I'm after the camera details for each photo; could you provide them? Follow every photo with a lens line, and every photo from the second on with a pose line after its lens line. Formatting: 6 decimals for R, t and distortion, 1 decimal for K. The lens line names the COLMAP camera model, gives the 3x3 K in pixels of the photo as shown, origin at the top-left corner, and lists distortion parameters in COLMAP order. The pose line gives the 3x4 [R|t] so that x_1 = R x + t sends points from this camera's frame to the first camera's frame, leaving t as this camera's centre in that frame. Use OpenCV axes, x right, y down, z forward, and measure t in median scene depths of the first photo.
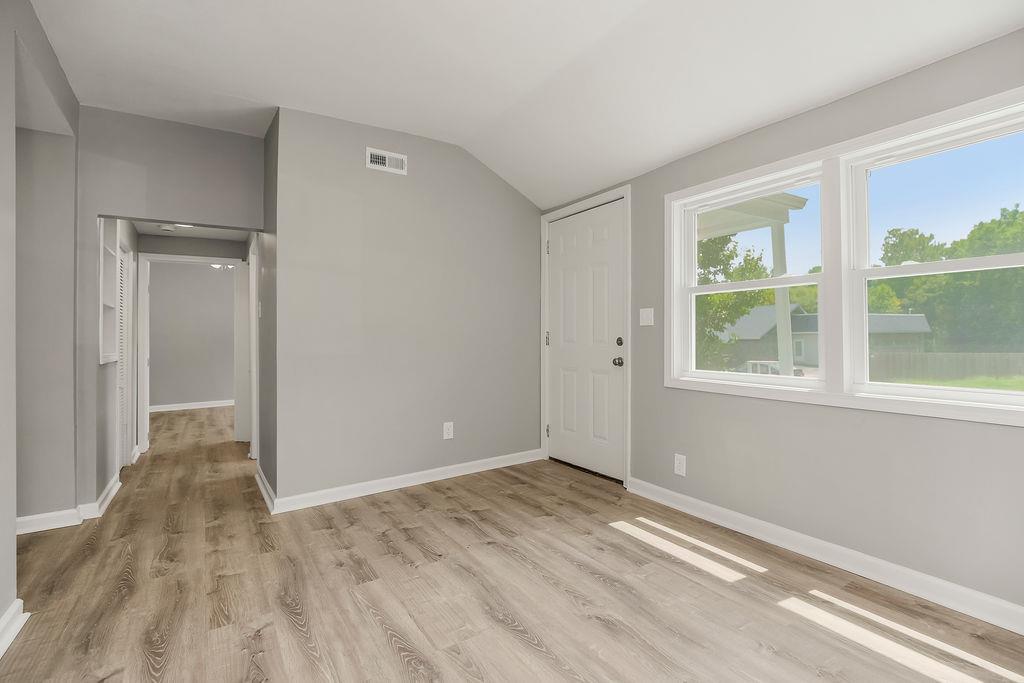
lens RADIAL K [[465.6, 0, 512.4], [0, 465.6, 321.9], [0, 0, 1]] dist [0.001759, 0.000554]
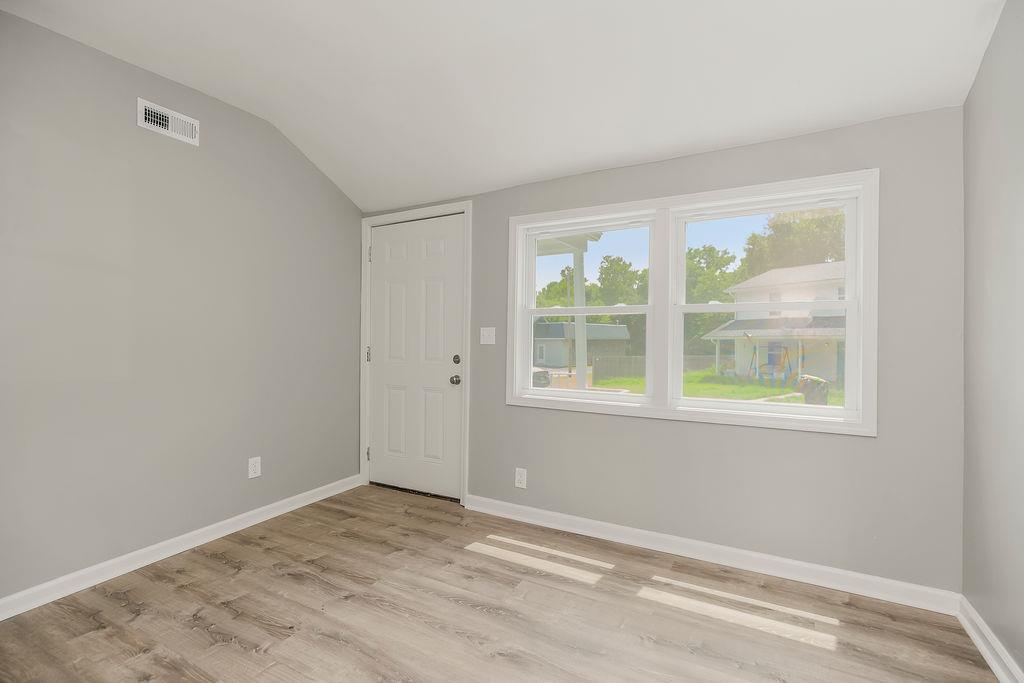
lens RADIAL K [[469.7, 0, 499.1], [0, 469.7, 343.3], [0, 0, 1]] dist [-0.004856, 0.006753]
pose [[0.893980, 0.004220, 0.448088, -0.171221], [-0.021063, 0.999246, 0.032613, -0.032835], [-0.447612, -0.038593, 0.893394, 0.092913]]
